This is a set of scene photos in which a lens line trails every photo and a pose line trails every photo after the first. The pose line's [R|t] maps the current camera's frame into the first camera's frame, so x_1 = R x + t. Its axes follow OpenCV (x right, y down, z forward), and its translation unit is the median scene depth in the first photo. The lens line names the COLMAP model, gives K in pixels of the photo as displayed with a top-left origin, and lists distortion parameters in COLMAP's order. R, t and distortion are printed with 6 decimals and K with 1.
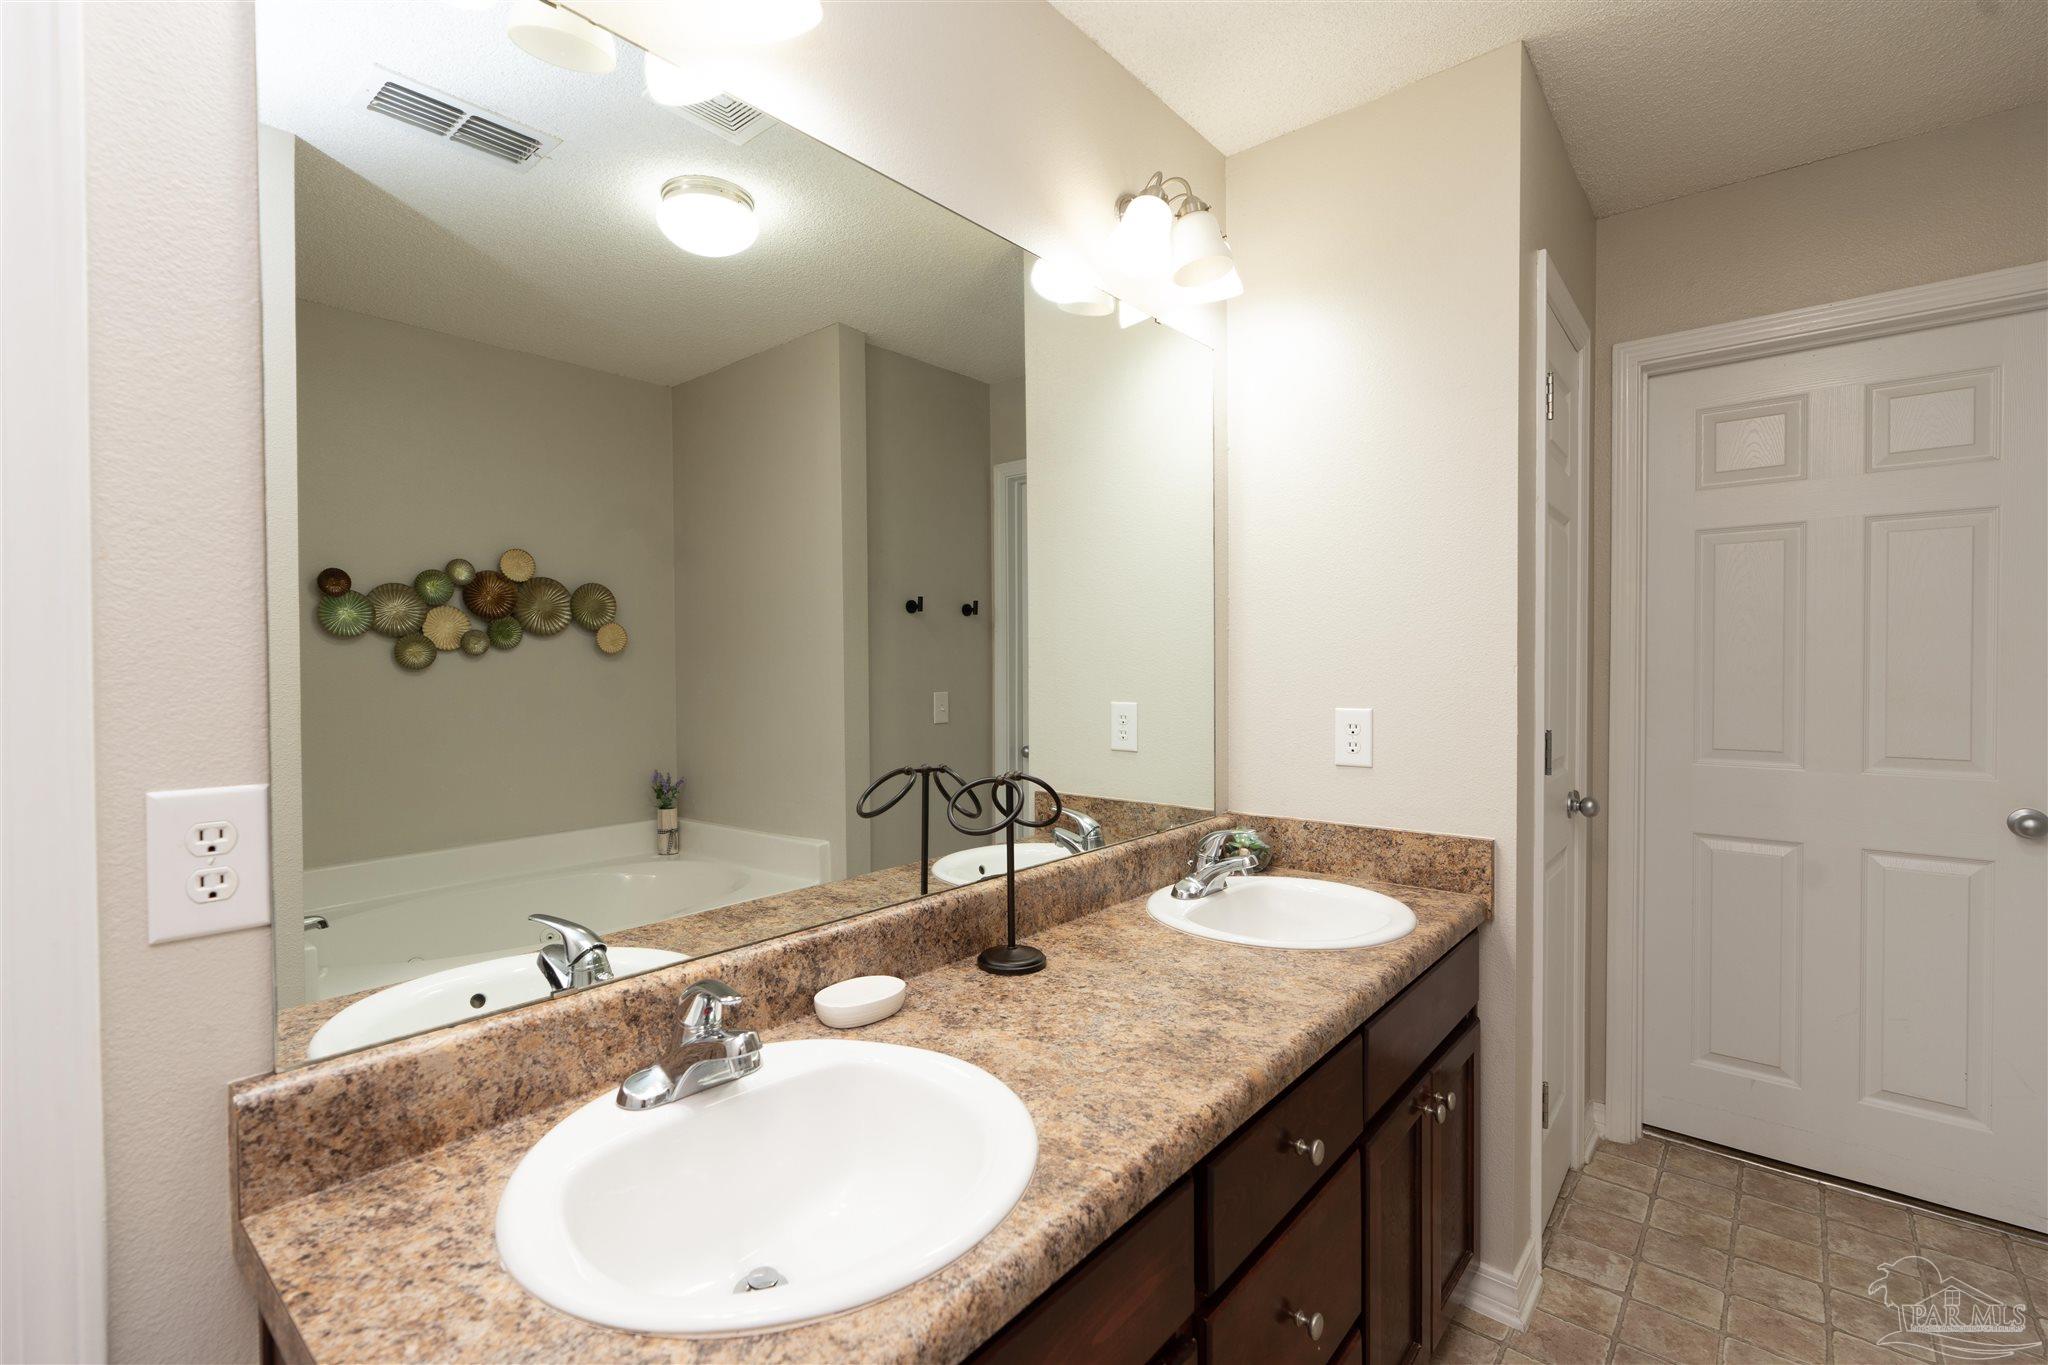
lens RADIAL K [[919.9, 0, 1016.7], [0, 919.9, 679.0], [0, 0, 1]] dist [-0.003518, 0.001048]
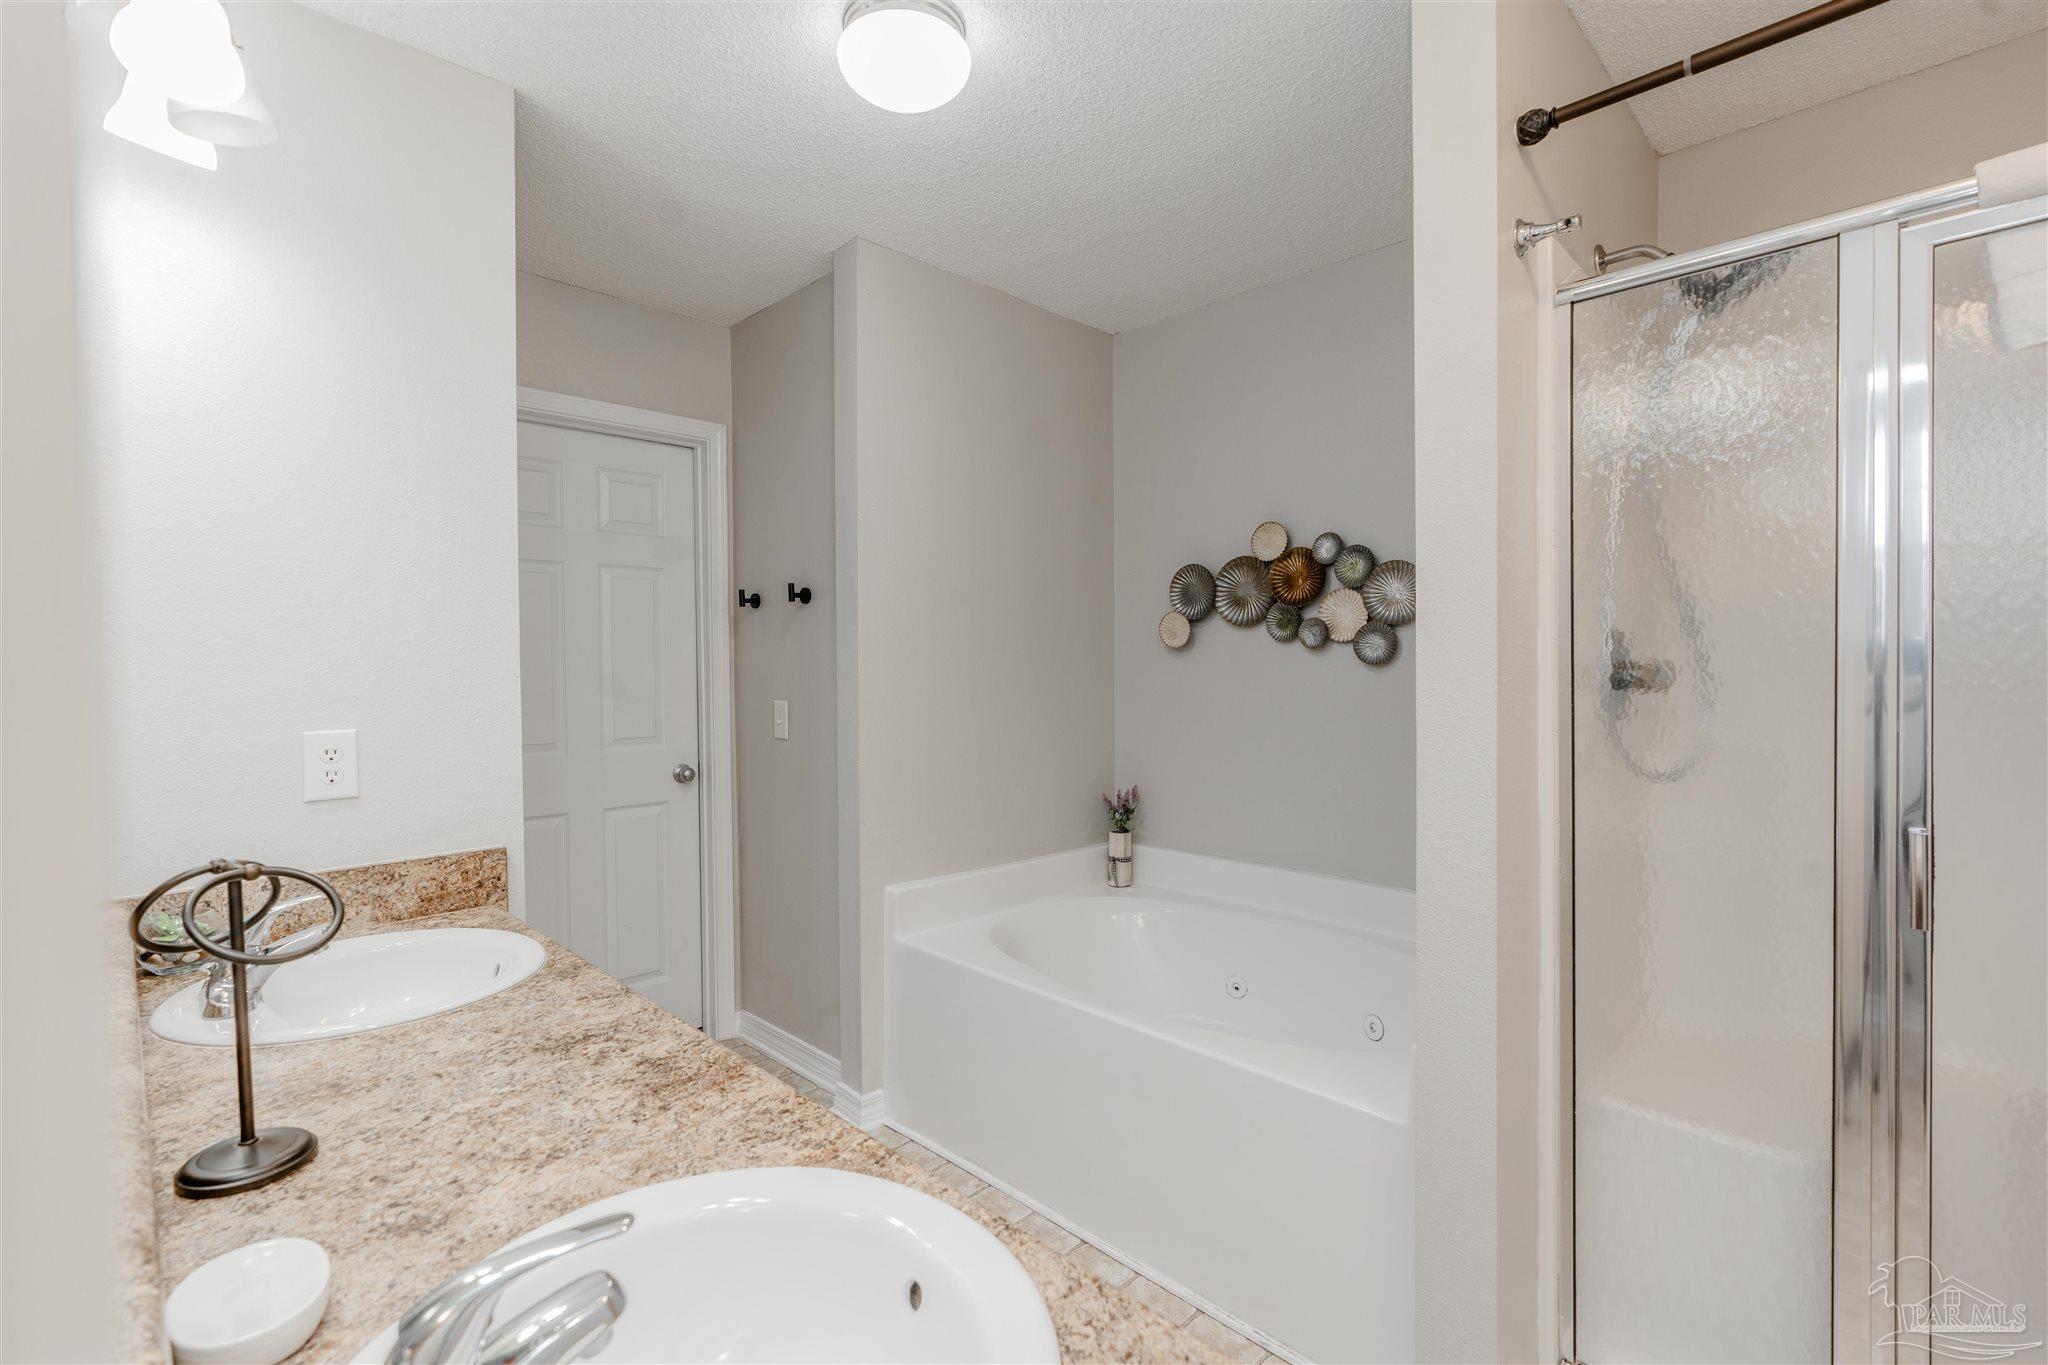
lens RADIAL K [[919.9, 0, 1016.7], [0, 919.9, 679.0], [0, 0, 1]] dist [-0.003518, 0.001048]
pose [[0.080565, -0.014383, 0.996646, -0.604131], [0.025470, 0.999599, 0.012366, -0.013157], [-0.996424, 0.024388, 0.080899, 0.451470]]
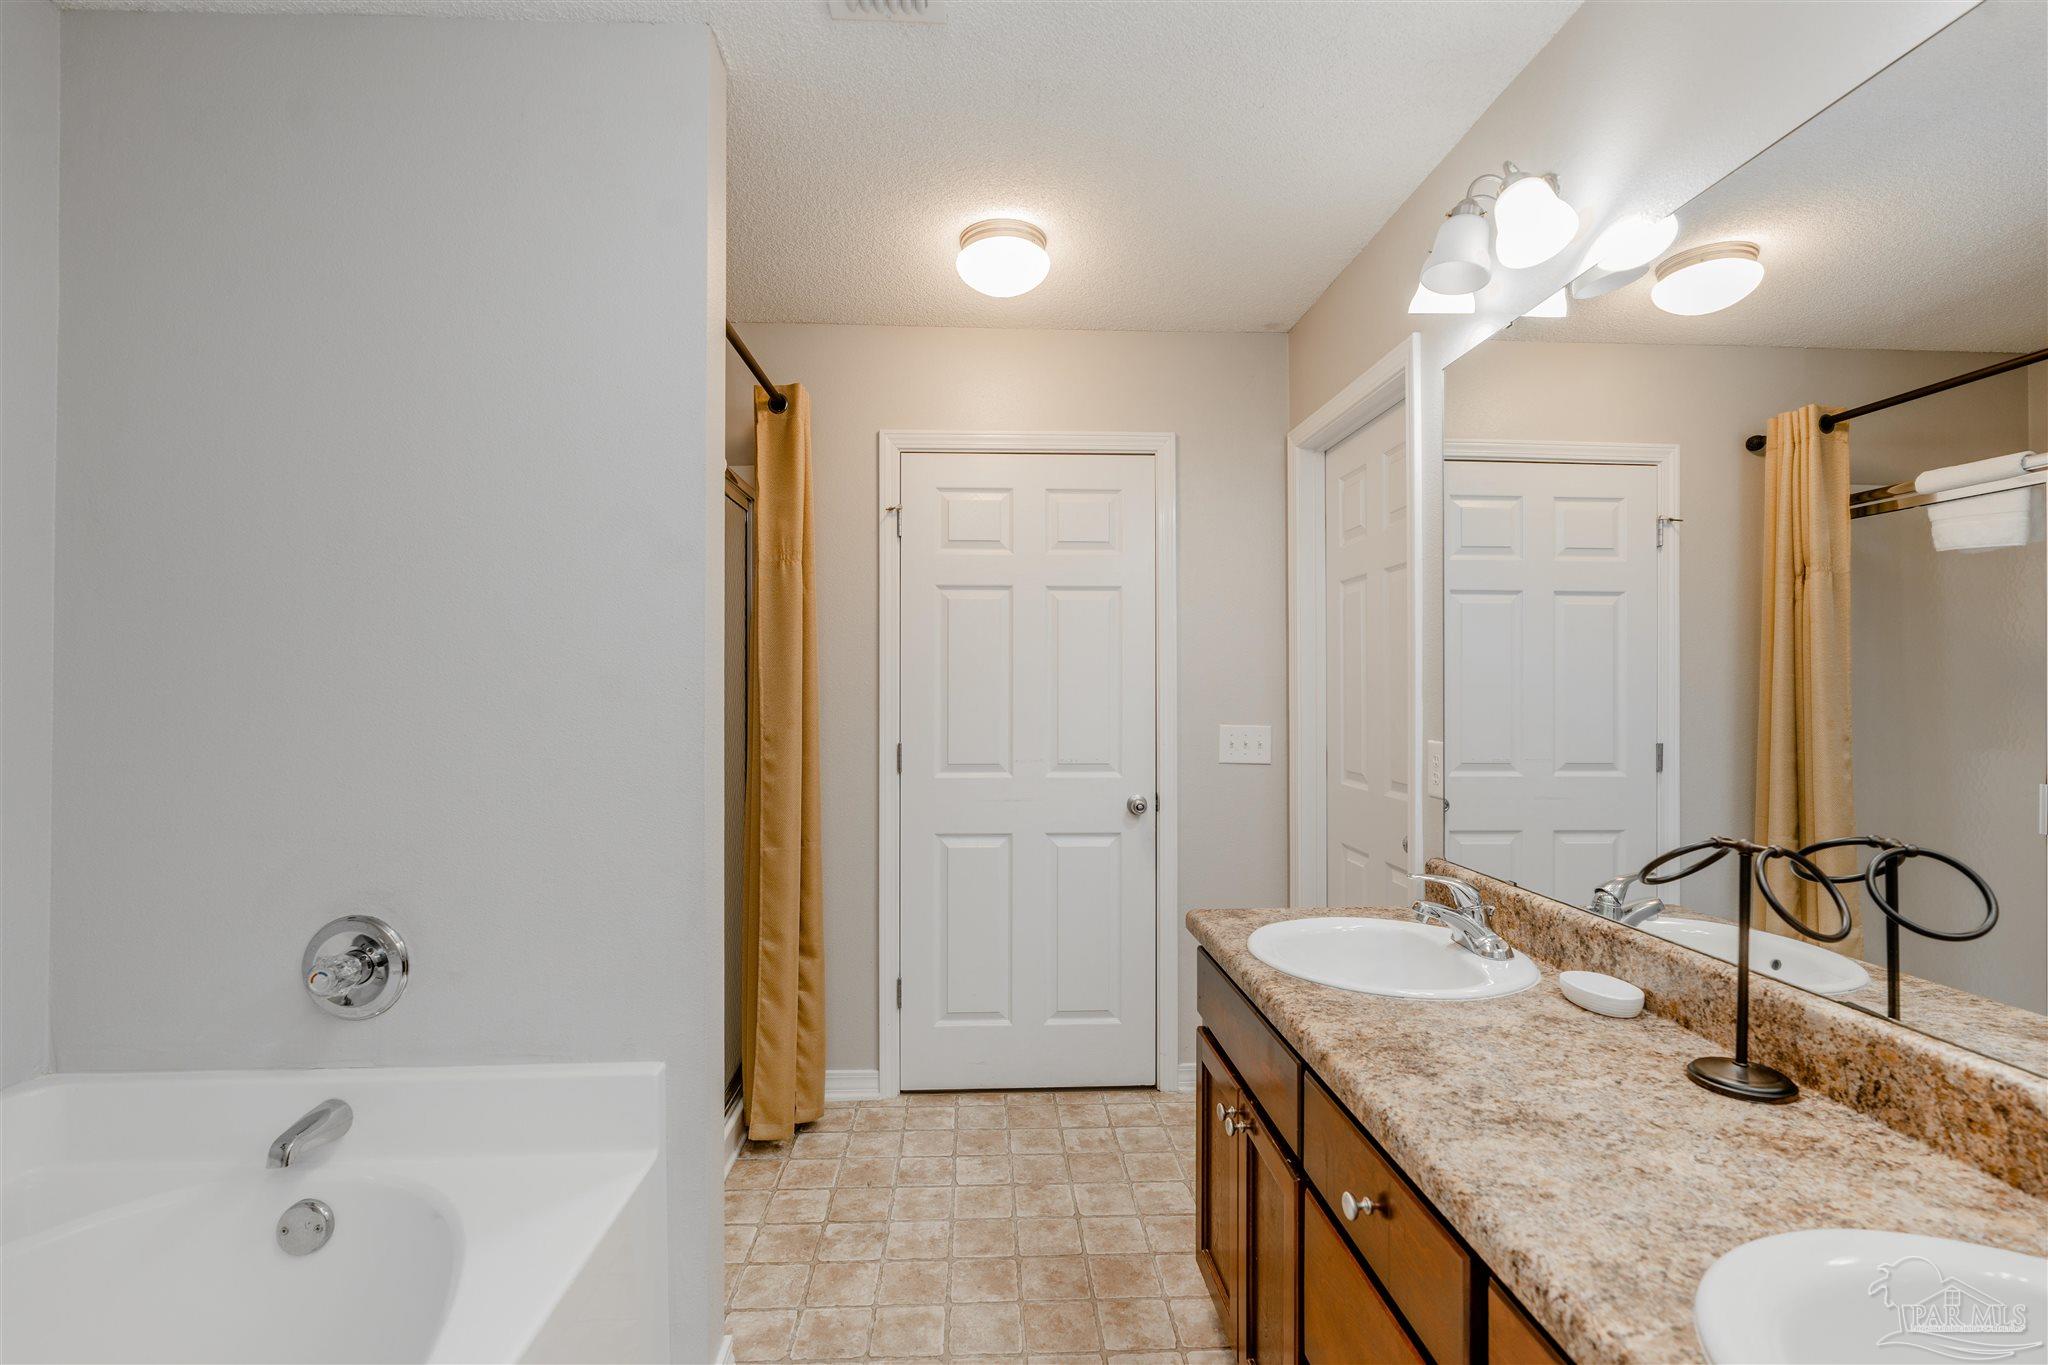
lens RADIAL K [[905.3, 0, 1017.0], [0, 905.3, 666.0], [0, 0, 1]] dist [0.001165, 0.000123]
pose [[-0.731861, -0.014686, -0.681296, 1.026822], [-0.010870, 0.999892, -0.009878, -0.033606], [0.681367, 0.000176, -0.731942, 1.205634]]
